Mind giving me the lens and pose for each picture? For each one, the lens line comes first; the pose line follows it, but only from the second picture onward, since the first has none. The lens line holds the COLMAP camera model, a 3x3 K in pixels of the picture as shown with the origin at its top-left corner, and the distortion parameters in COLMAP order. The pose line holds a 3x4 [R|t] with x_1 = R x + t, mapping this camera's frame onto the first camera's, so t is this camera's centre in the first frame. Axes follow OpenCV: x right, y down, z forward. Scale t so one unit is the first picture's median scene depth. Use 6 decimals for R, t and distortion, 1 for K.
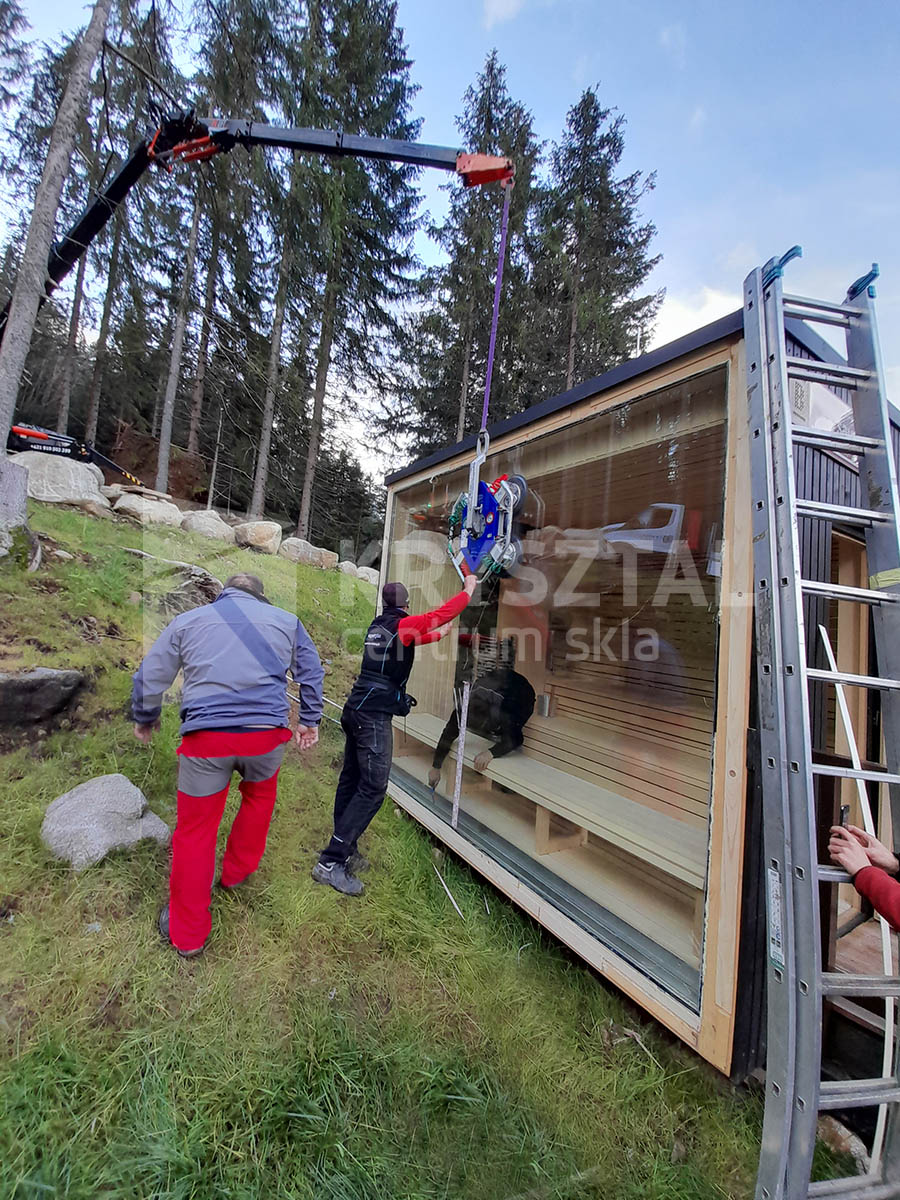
lens RADIAL K [[478.3, 0, 439.8], [0, 478.3, 594.5], [0, 0, 1]] dist [0.018762, -0.017746]
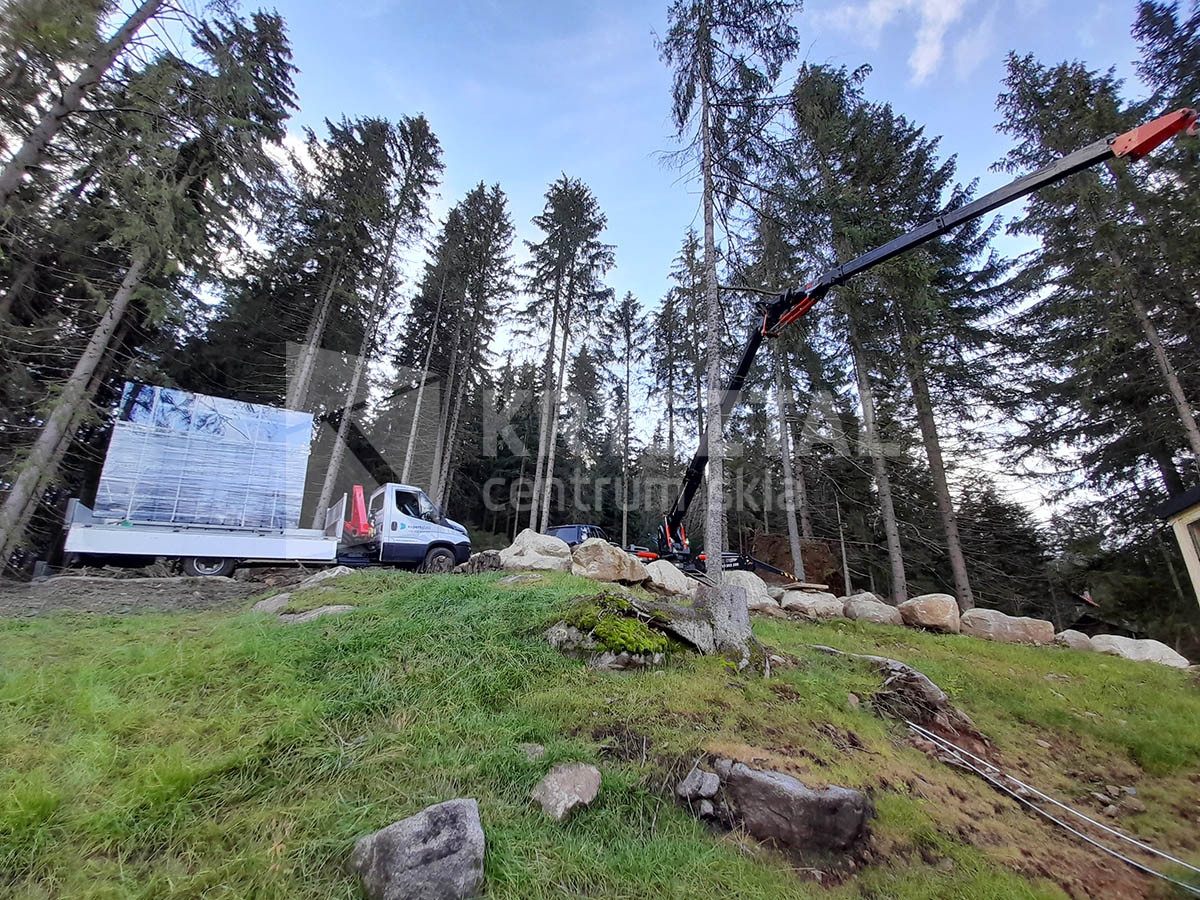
lens RADIAL K [[478.3, 0, 585.5], [0, 478.3, 476.8], [0, 0, 1]] dist [0.018762, -0.017746]
pose [[0.611095, -0.345935, -0.711964, -0.066071], [0.036871, 0.910910, -0.410953, -0.015228], [0.790698, 0.224881, 0.569408, -0.049125]]
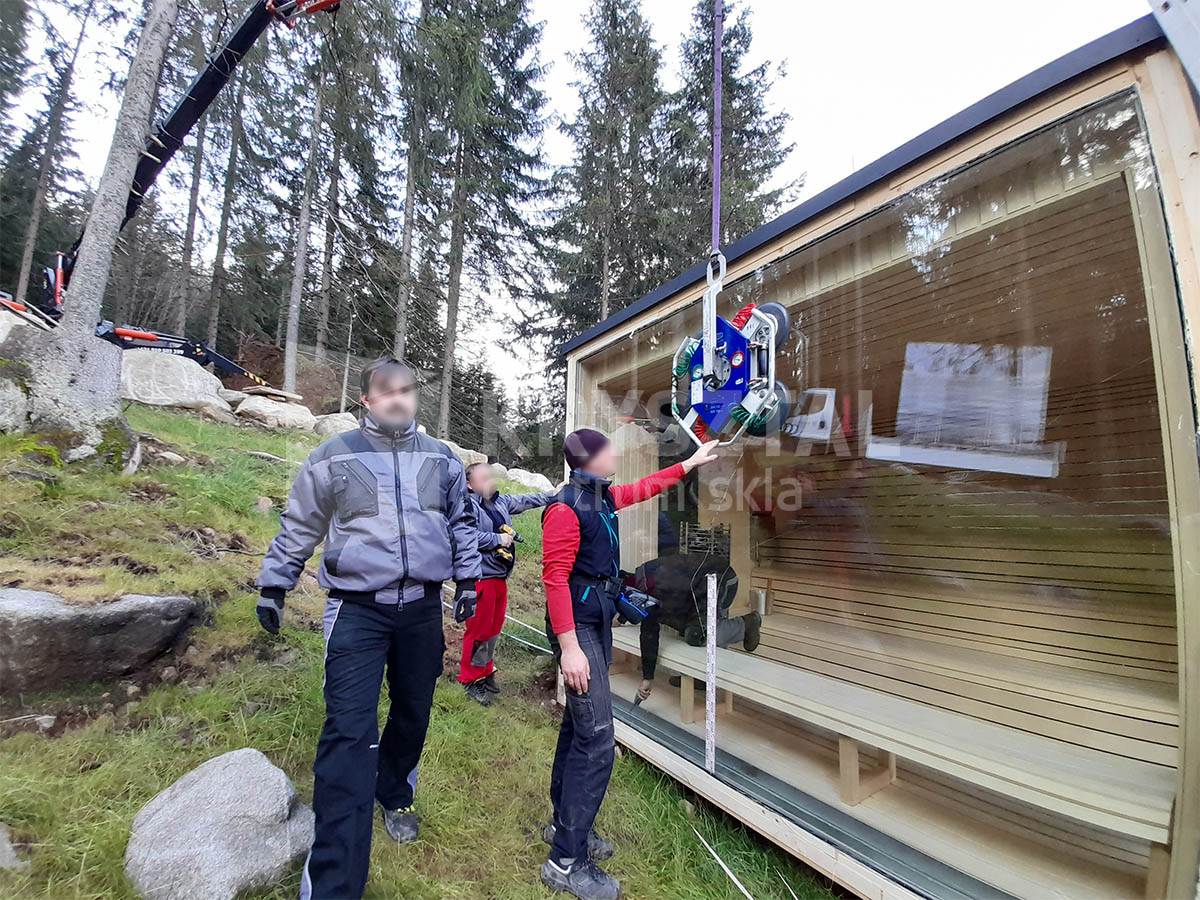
lens RADIAL K [[478.0, 0, 602.5], [0, 478.0, 478.6], [0, 0, 1]] dist [0.017930, -0.017421]
pose [[0.996911, -0.057995, 0.052965, -0.059605], [0.060245, 0.997303, -0.041927, 0.018468], [-0.050391, 0.044988, 0.997716, 0.090877]]
